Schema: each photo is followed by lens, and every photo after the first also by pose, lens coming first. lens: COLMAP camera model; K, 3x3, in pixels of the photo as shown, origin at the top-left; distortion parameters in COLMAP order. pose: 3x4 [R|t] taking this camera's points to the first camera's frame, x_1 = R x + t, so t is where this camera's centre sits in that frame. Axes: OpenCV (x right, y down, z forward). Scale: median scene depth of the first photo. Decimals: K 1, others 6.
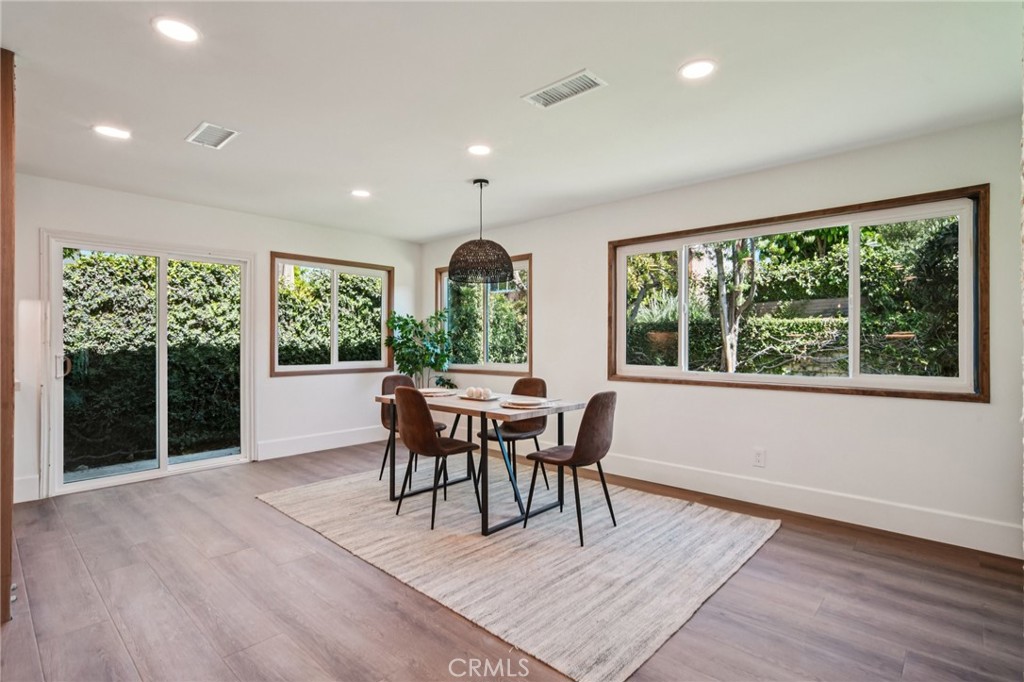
lens RADIAL K [[498.0, 0, 514.4], [0, 498.0, 337.4], [0, 0, 1]] dist [-0.011909, 0.004625]
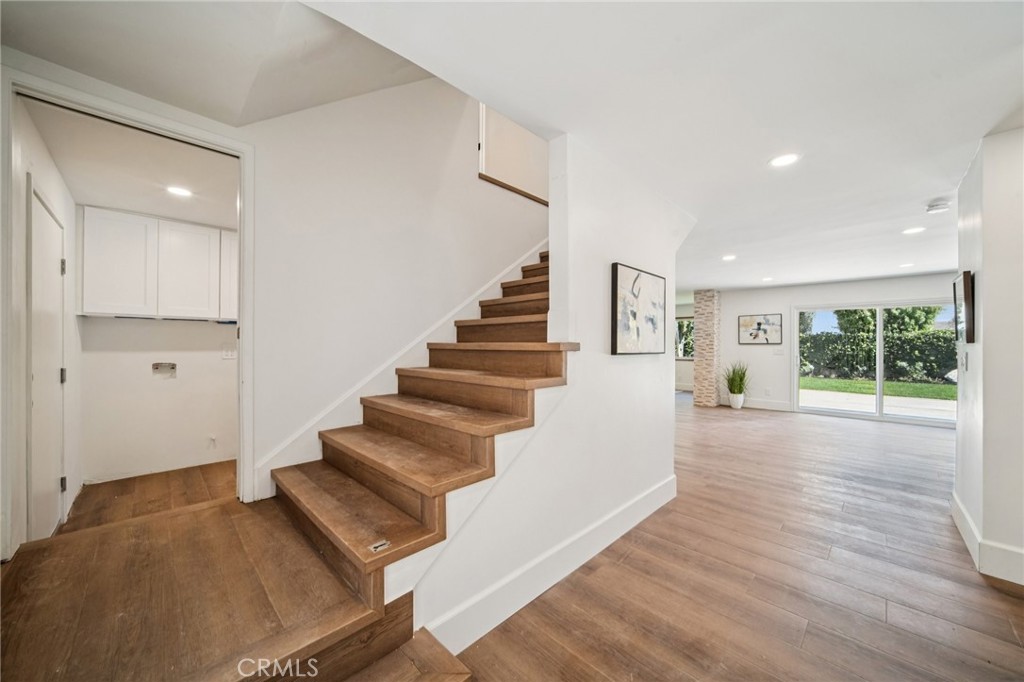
lens RADIAL K [[364.7, 0, 511.3], [0, 364.7, 343.9], [0, 0, 1]] dist [-0.014714, 0.000390]
pose [[0.998236, 0.002878, -0.059300, -0.440097], [-0.002705, 0.999992, 0.002996, -0.021681], [0.059308, -0.002830, 0.998236, -1.282722]]
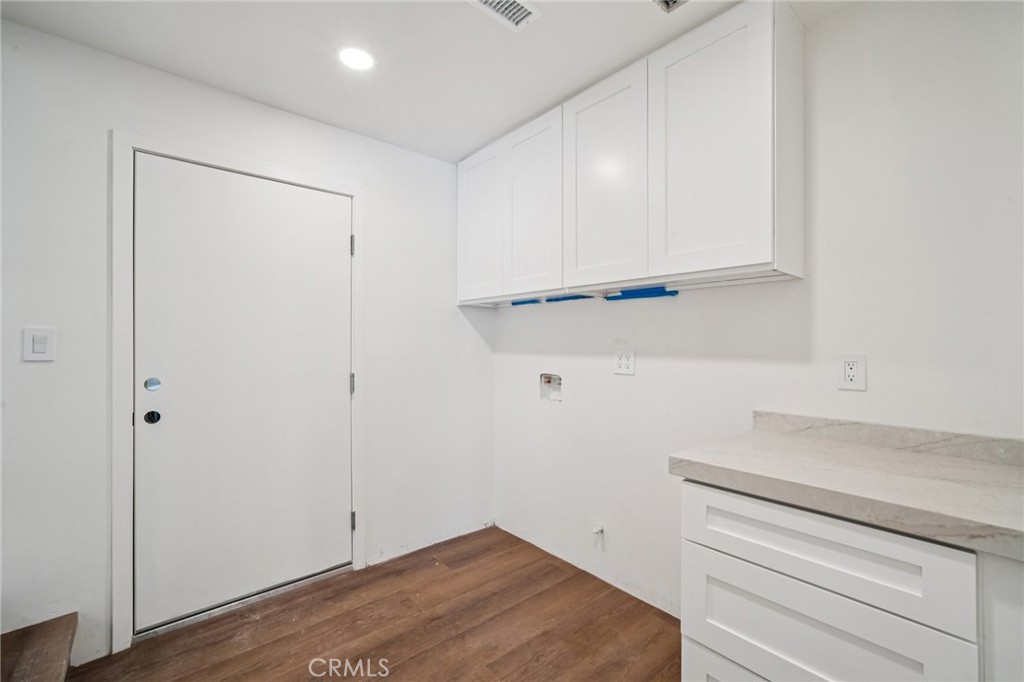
lens RADIAL K [[441.8, 0, 505.9], [0, 441.8, 343.4], [0, 0, 1]] dist [-0.006486, 0.000052]
pose [[-0.144852, 0.006044, -0.989435, -0.558662], [0.005948, 0.999969, 0.005238, -0.020295], [0.989435, -0.005126, -0.144883, -0.867274]]
